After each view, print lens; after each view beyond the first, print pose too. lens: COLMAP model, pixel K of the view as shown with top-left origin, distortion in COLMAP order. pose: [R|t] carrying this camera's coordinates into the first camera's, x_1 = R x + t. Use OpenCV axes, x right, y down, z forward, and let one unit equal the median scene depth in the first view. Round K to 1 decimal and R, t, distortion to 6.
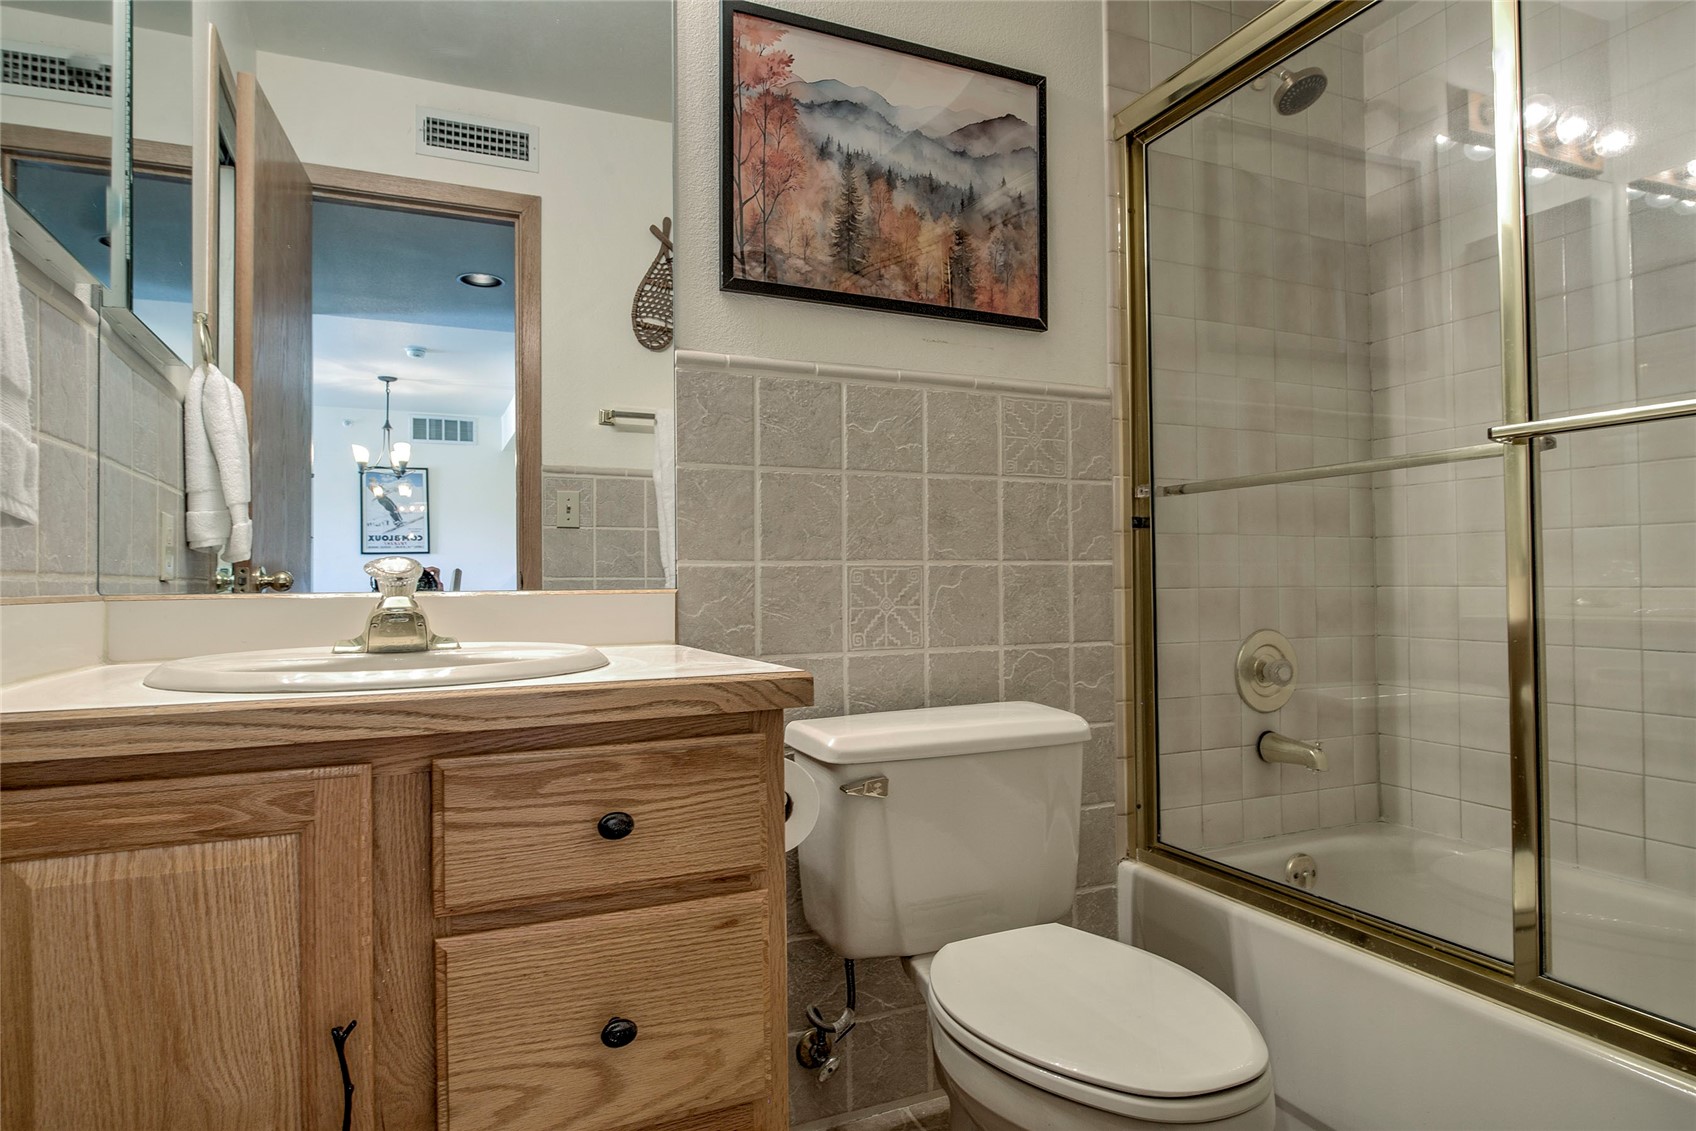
lens RADIAL K [[974.7, 0, 836.2], [0, 974.7, 573.6], [0, 0, 1]] dist [-0.009198, -0.002244]
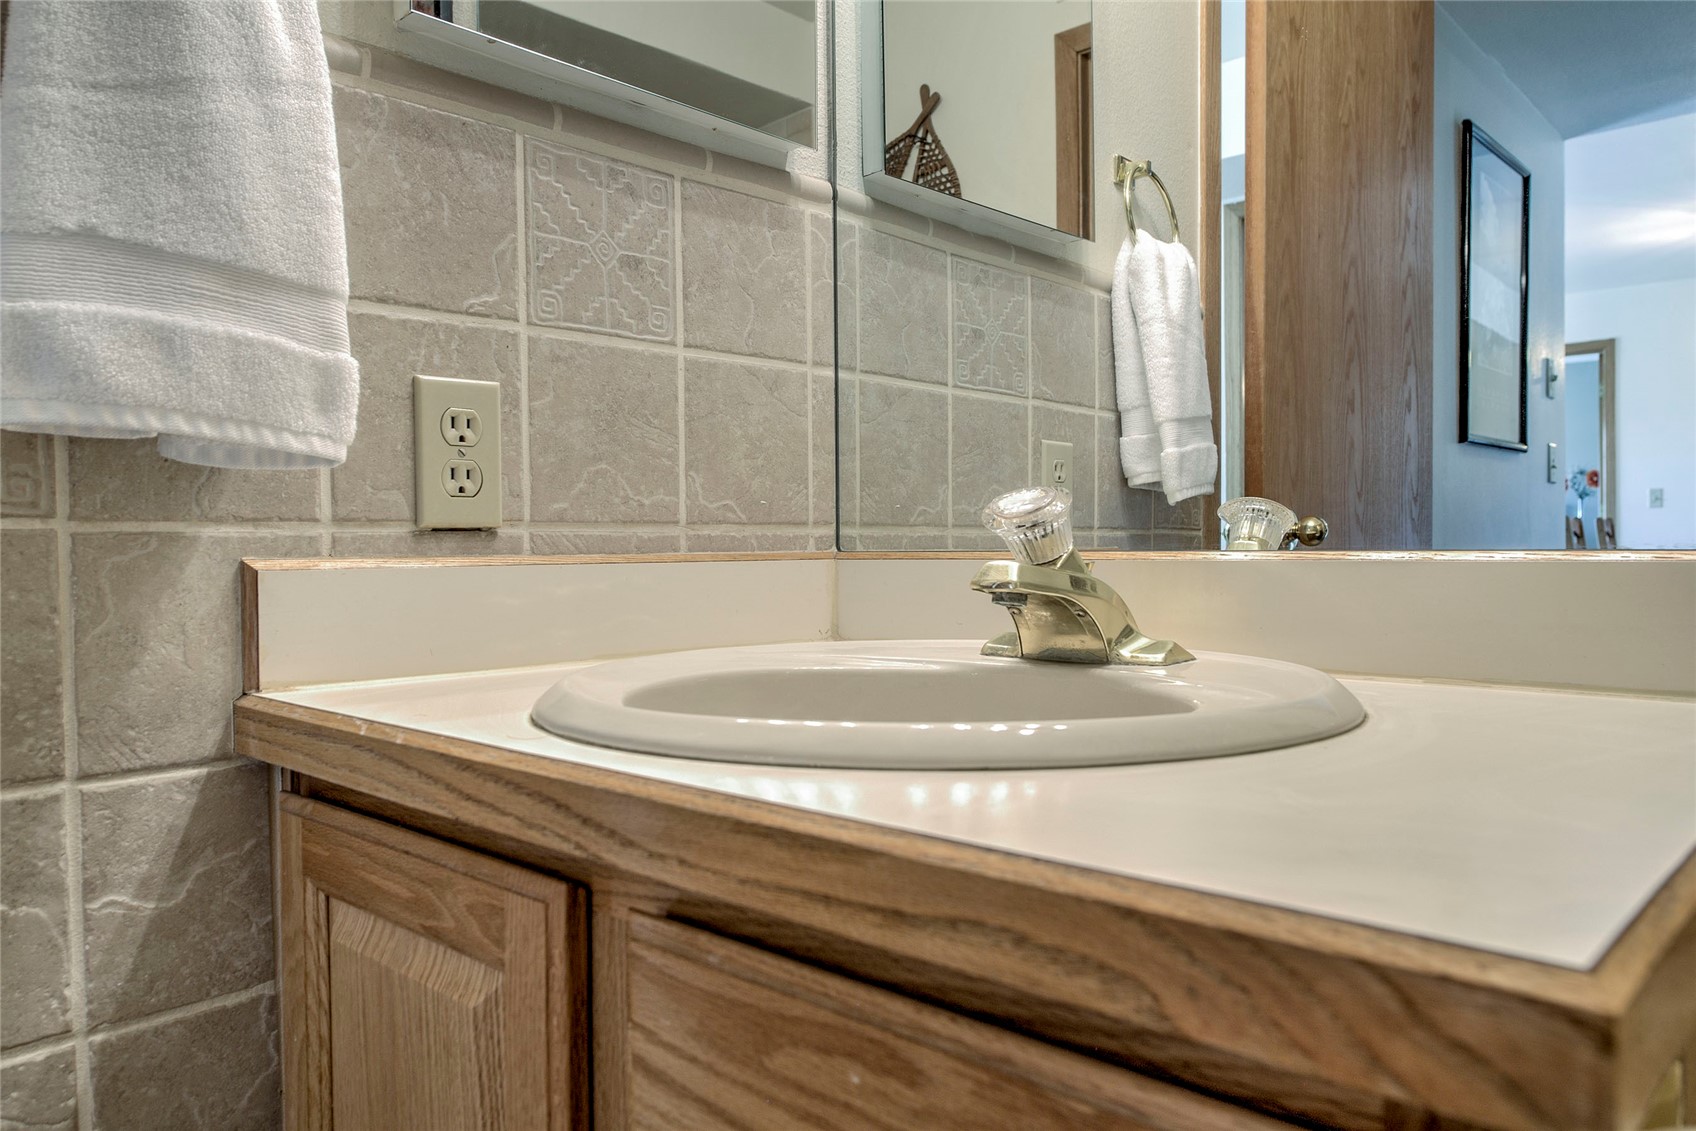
lens RADIAL K [[1173.6, 0, 851.1], [0, 1173.6, 564.0], [0, 0, 1]] dist [0.007118, 0.001576]
pose [[0.387579, 0.022405, -0.921564, 0.080765], [0.012697, 0.999480, 0.029639, 0.003482], [0.921749, -0.023189, 0.387093, 0.463815]]
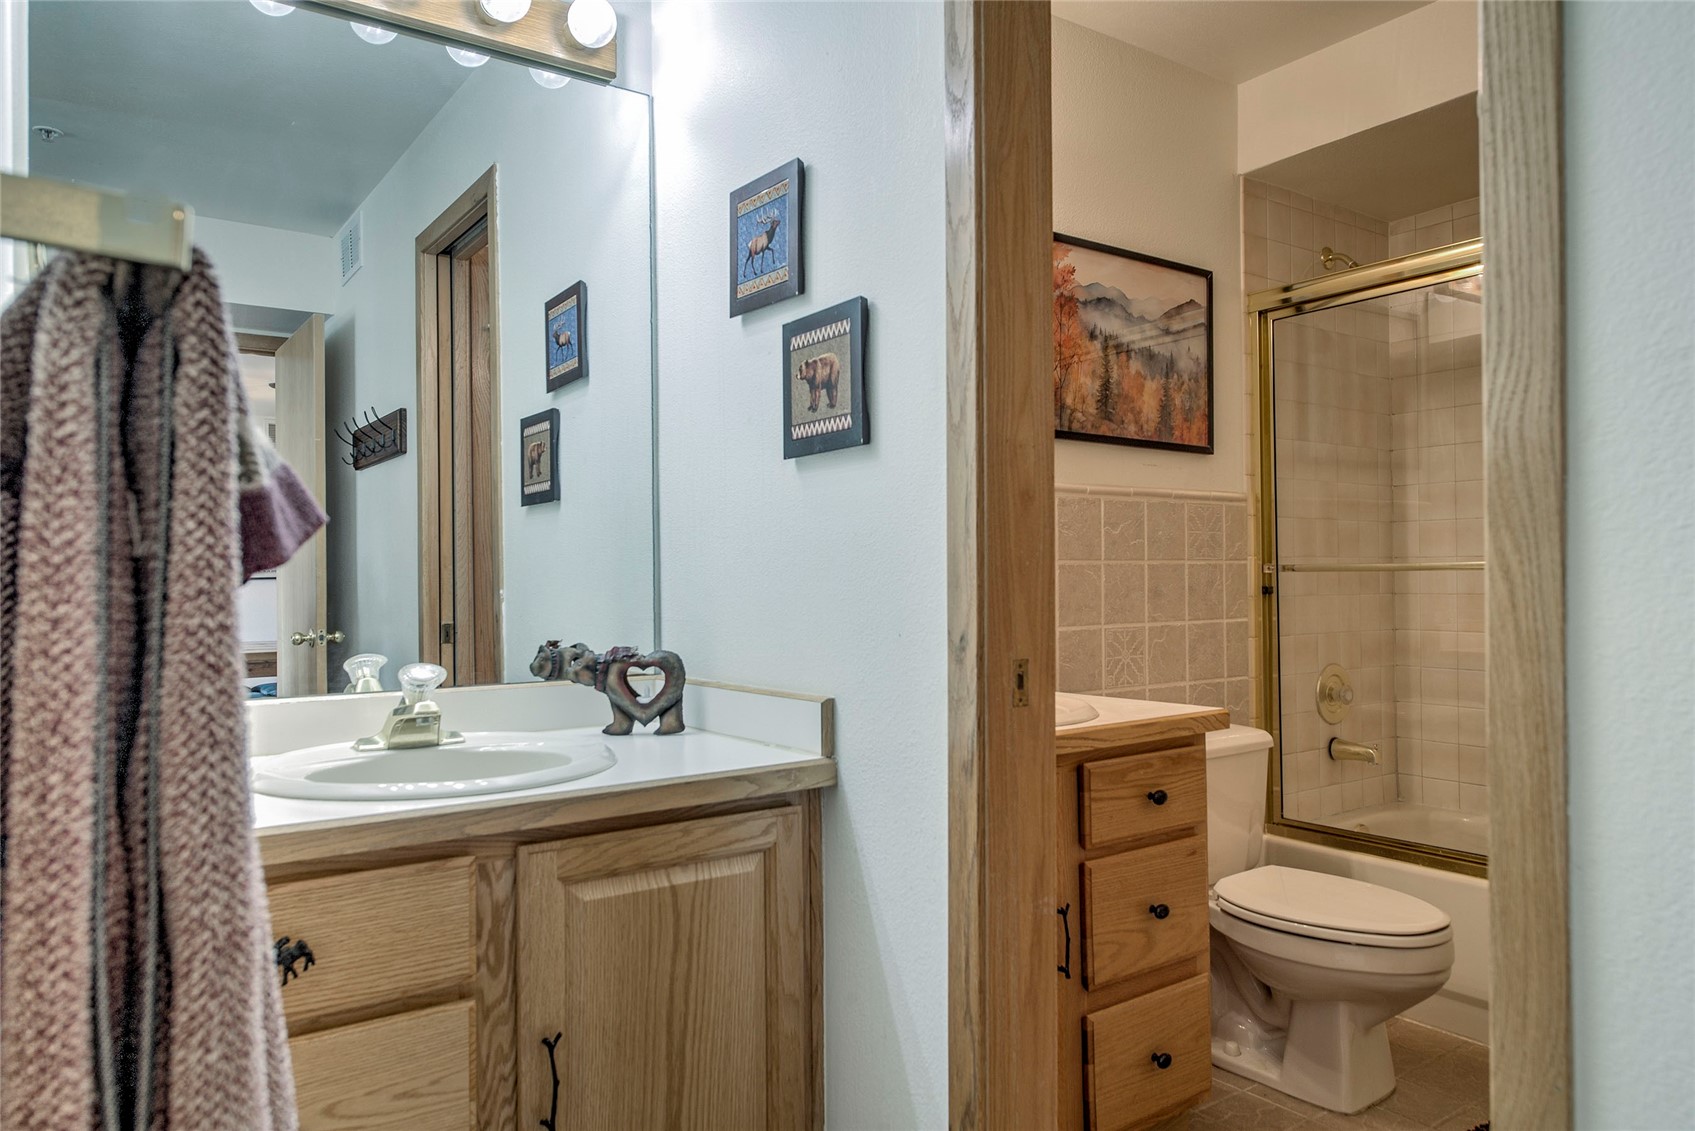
lens RADIAL K [[1172.9, 0, 850.1], [0, 1172.9, 565.6], [0, 0, 1]] dist [0.007118, 0.001576]
pose [[0.975623, 0.001512, 0.219448, -0.701826], [-0.001607, 0.999999, 0.000258, -0.096163], [-0.219447, -0.000604, 0.975624, -0.560463]]
